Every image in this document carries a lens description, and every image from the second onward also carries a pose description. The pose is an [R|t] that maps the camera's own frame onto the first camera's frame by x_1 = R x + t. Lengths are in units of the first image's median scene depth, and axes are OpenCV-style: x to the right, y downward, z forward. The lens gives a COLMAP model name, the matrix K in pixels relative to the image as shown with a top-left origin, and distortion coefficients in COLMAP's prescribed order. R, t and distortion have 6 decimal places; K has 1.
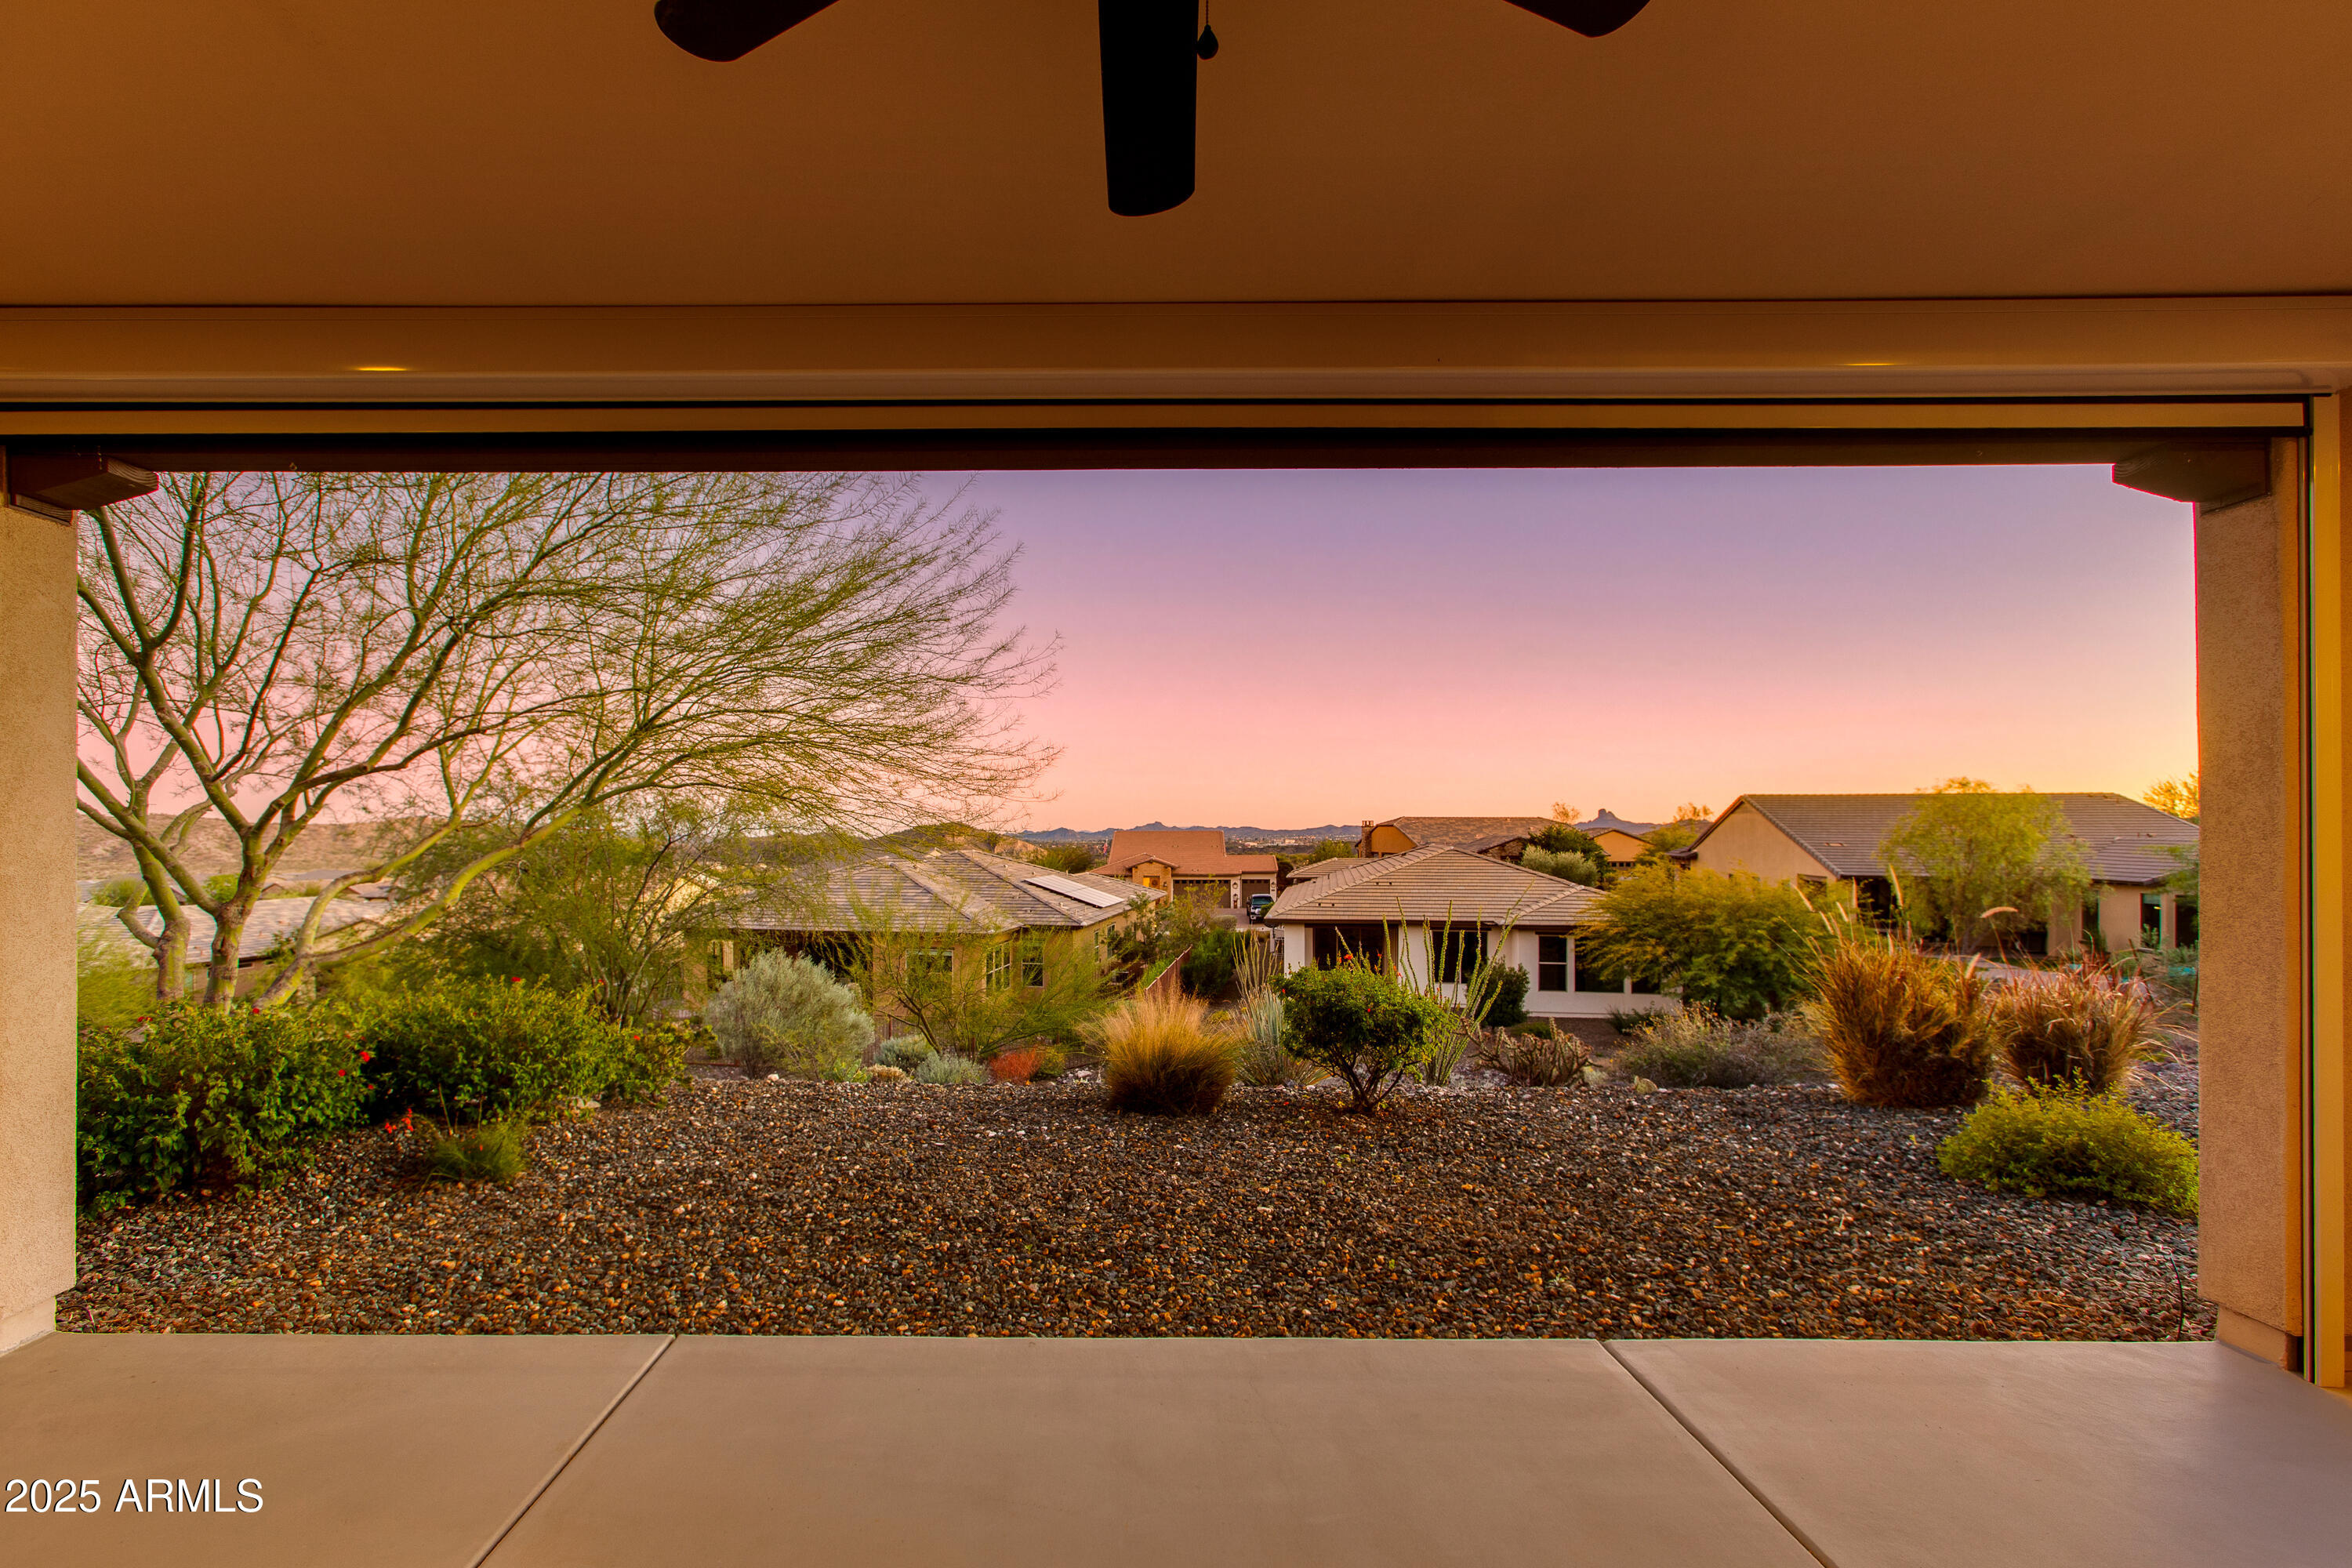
lens RADIAL K [[1074.7, 0, 1139.9], [0, 1074.7, 802.1], [0, 0, 1]] dist [-0.022634, 0.018420]
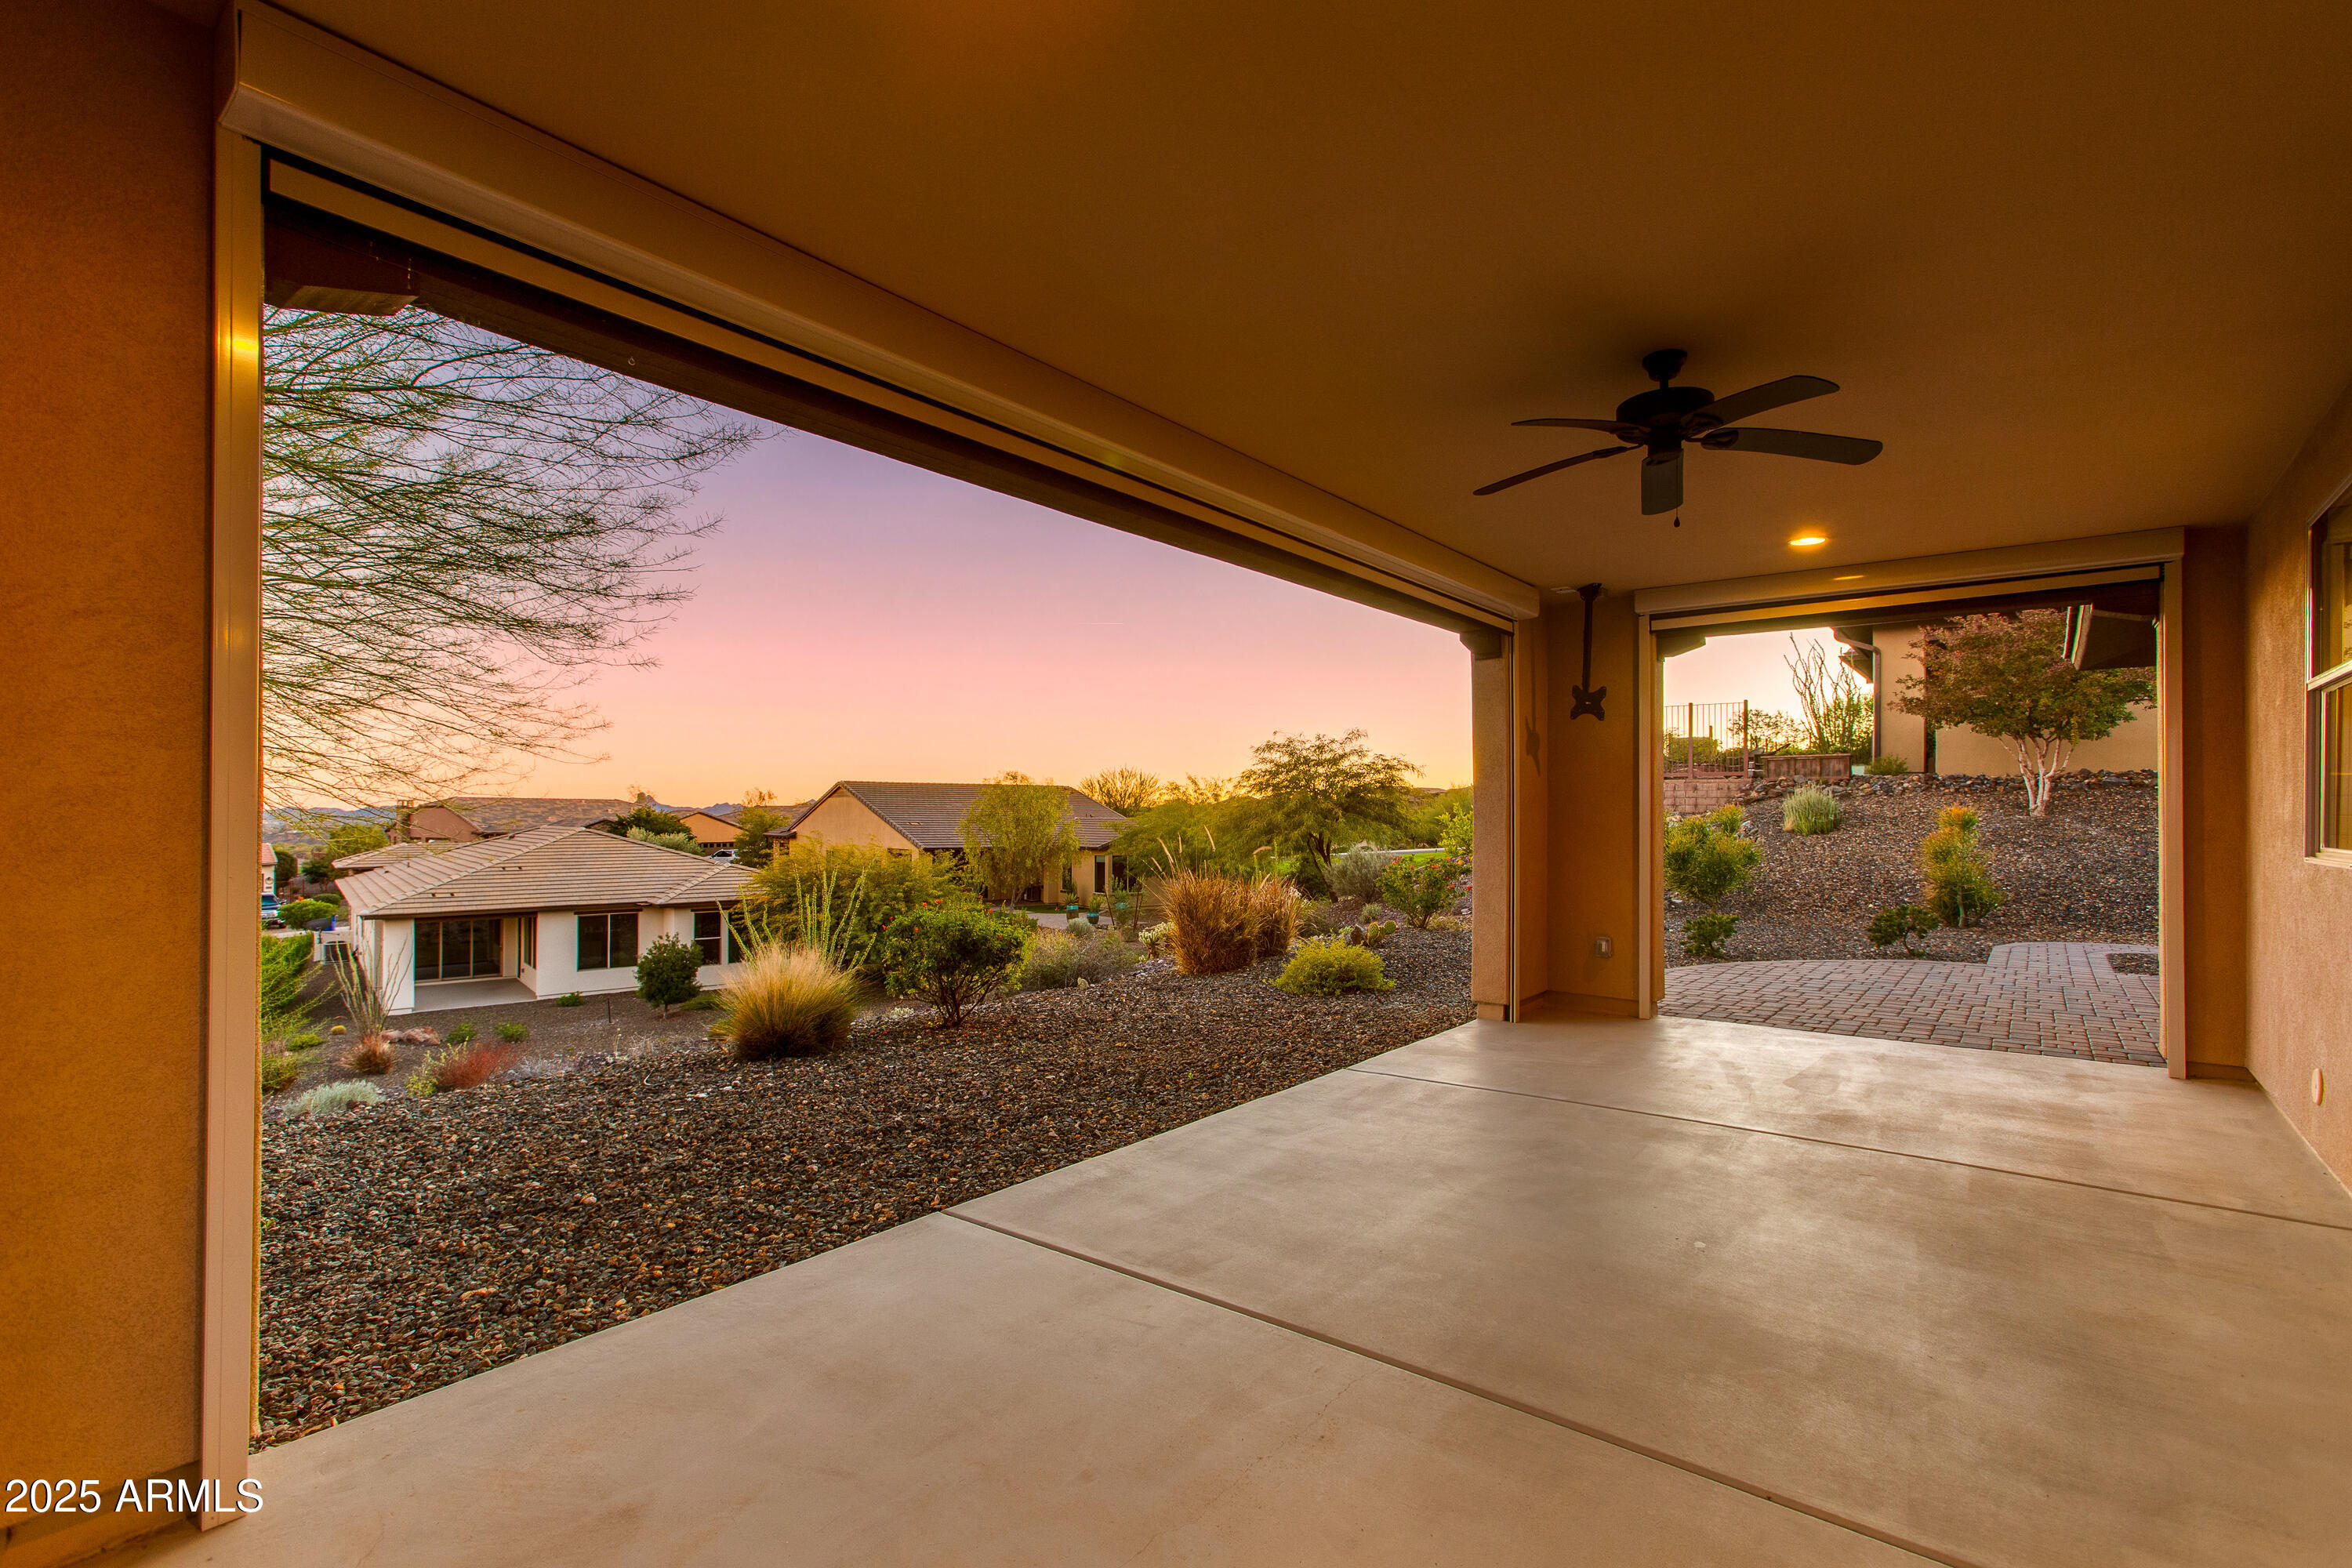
lens RADIAL K [[1074.7, 0, 1139.9], [0, 1074.7, 802.1], [0, 0, 1]] dist [-0.022634, 0.018420]
pose [[0.643024, 0.009770, 0.765784, -0.155465], [-0.020923, 0.999770, 0.004813, 0.004612], [-0.765560, -0.019117, 0.643080, 0.009596]]
